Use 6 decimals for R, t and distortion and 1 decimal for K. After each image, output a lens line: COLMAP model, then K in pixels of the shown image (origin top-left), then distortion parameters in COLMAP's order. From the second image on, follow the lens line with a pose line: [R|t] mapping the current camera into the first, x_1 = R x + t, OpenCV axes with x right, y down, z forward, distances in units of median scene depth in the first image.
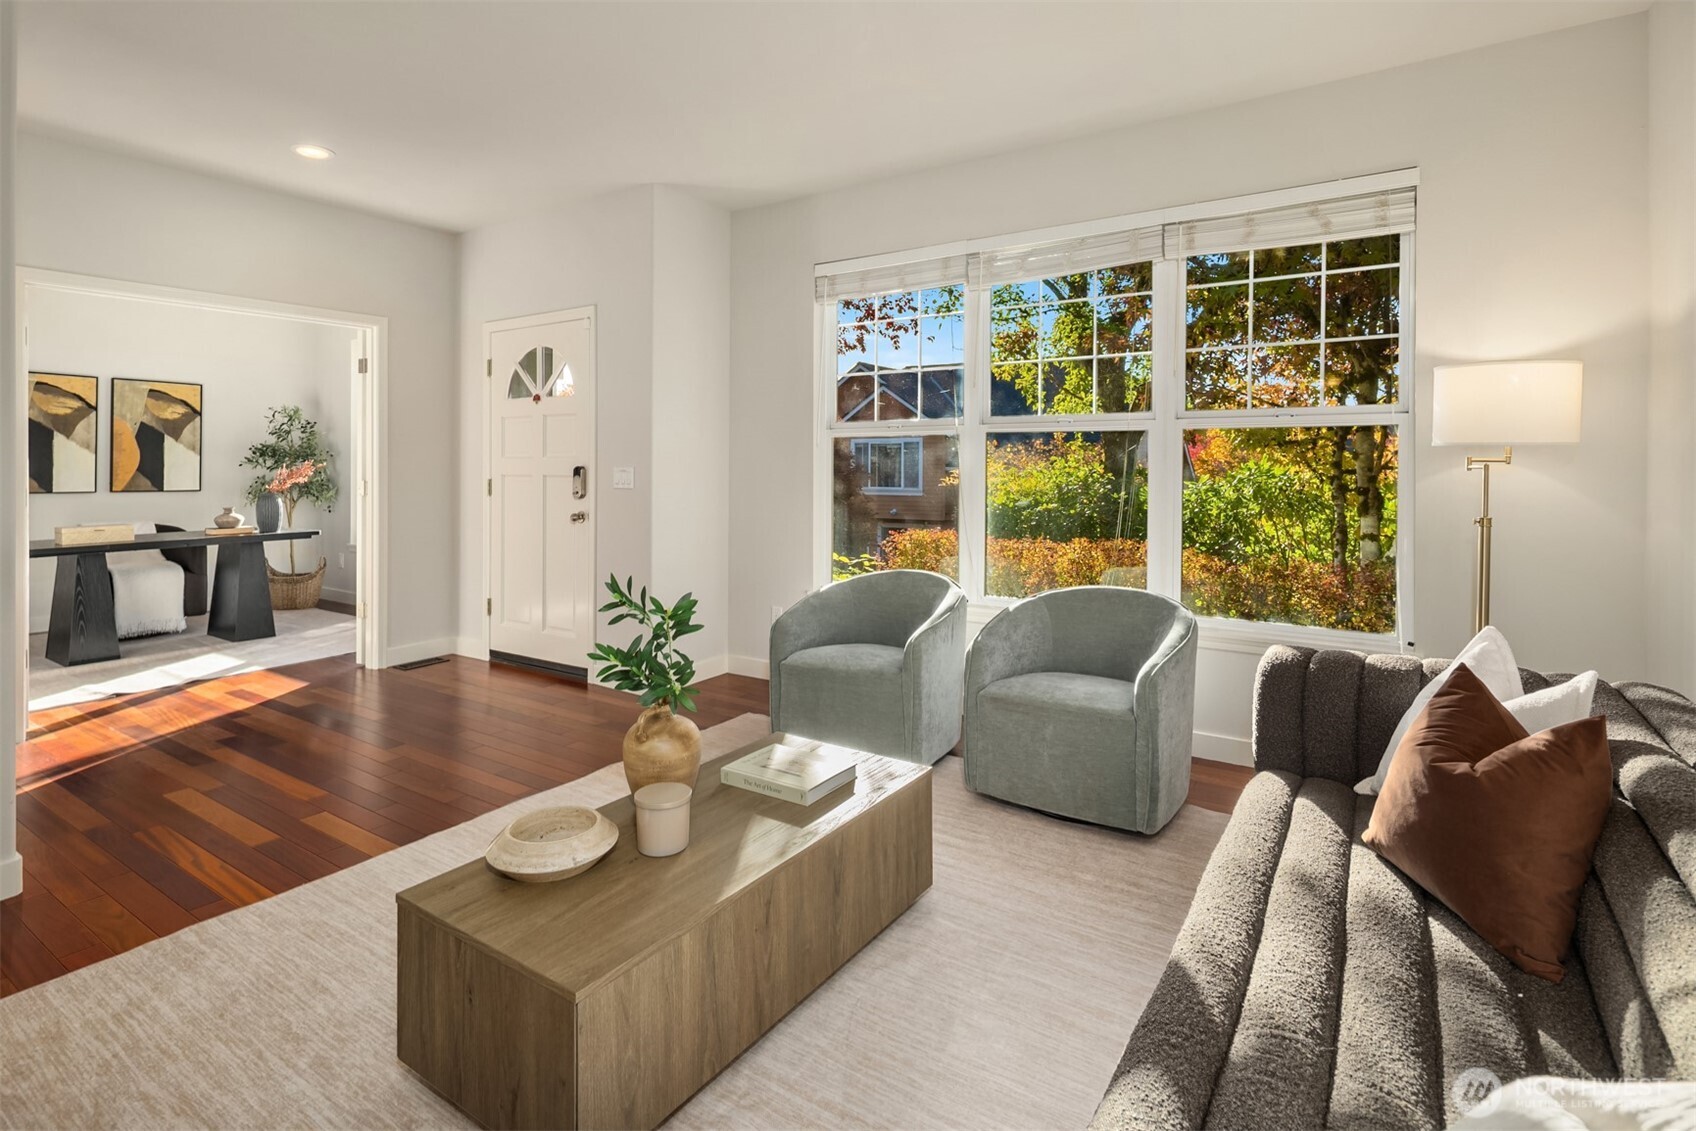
lens RADIAL K [[857.5, 0, 857.7], [0, 857.5, 469.5], [0, 0, 1]] dist [0.001537, -0.000876]
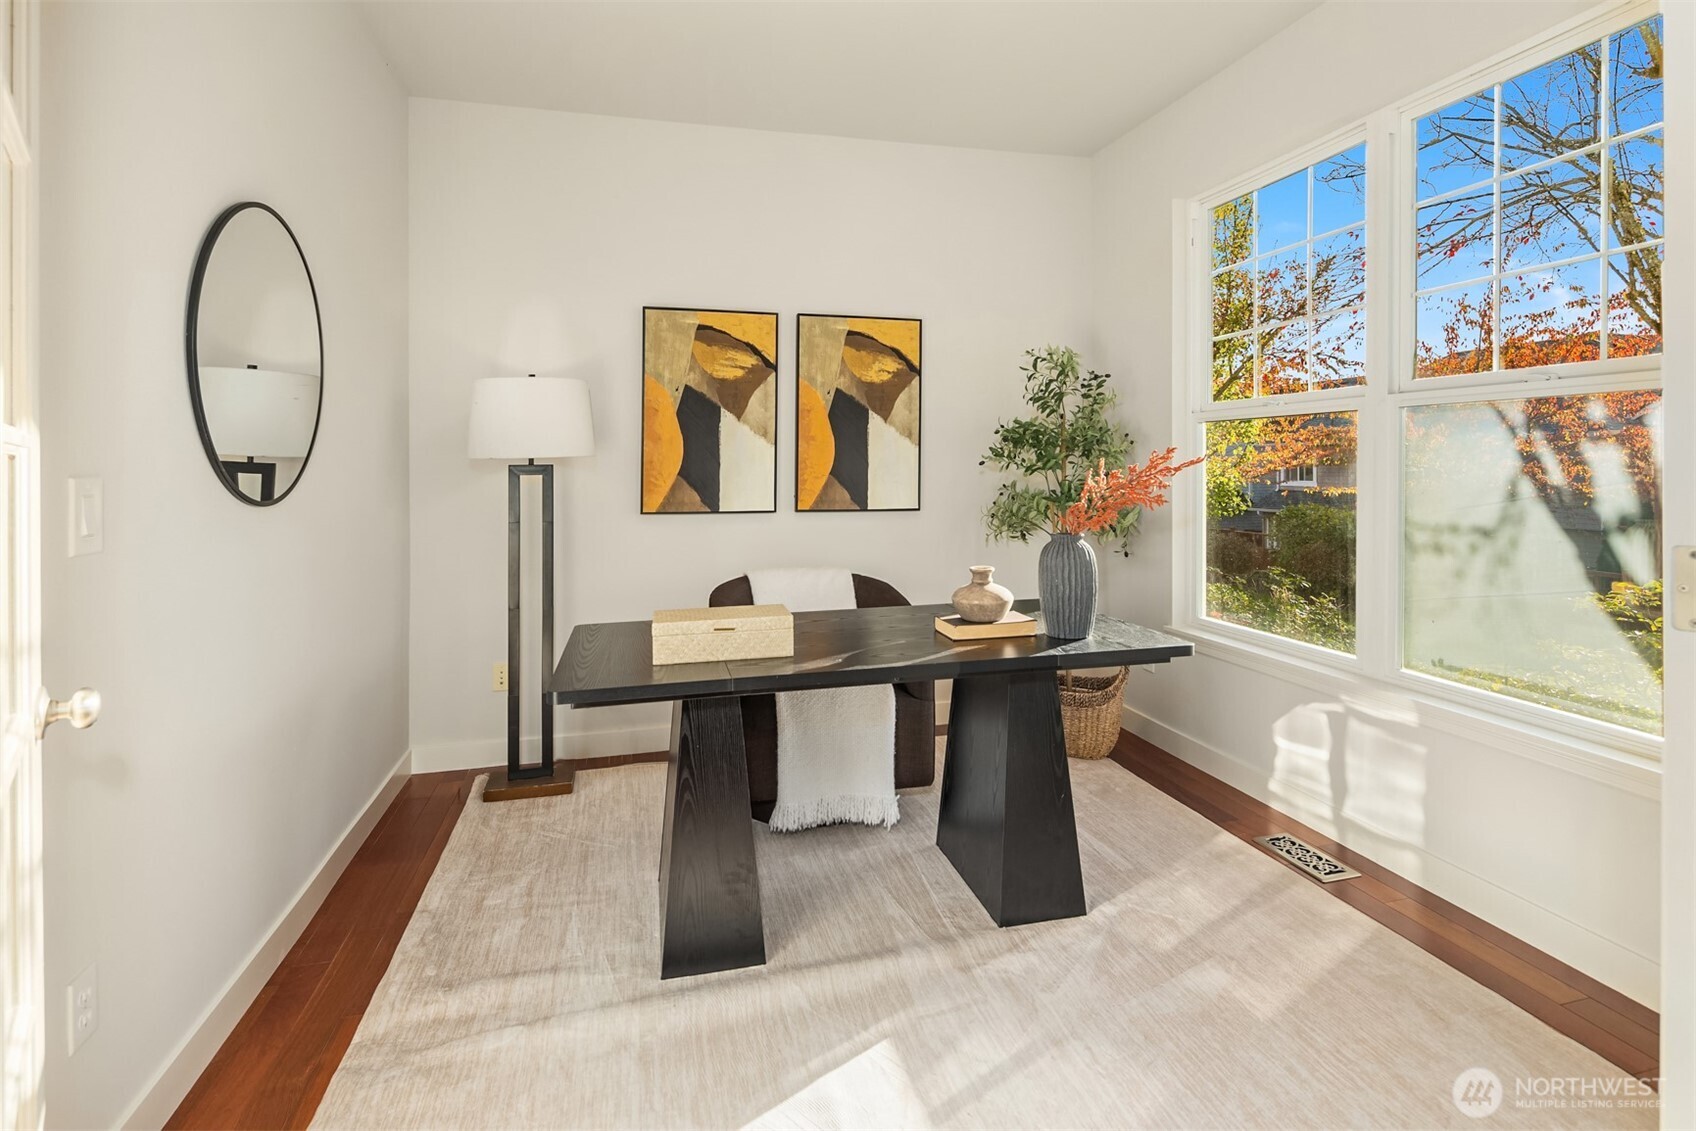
lens RADIAL K [[857.5, 0, 802.1], [0, 857.5, 490.5], [0, 0, 1]] dist [0.001537, -0.000876]
pose [[0.710107, 0.014466, -0.703945, -0.471789], [0.004956, 0.999661, 0.025542, -0.002761], [0.704076, -0.021627, 0.709795, 0.606870]]
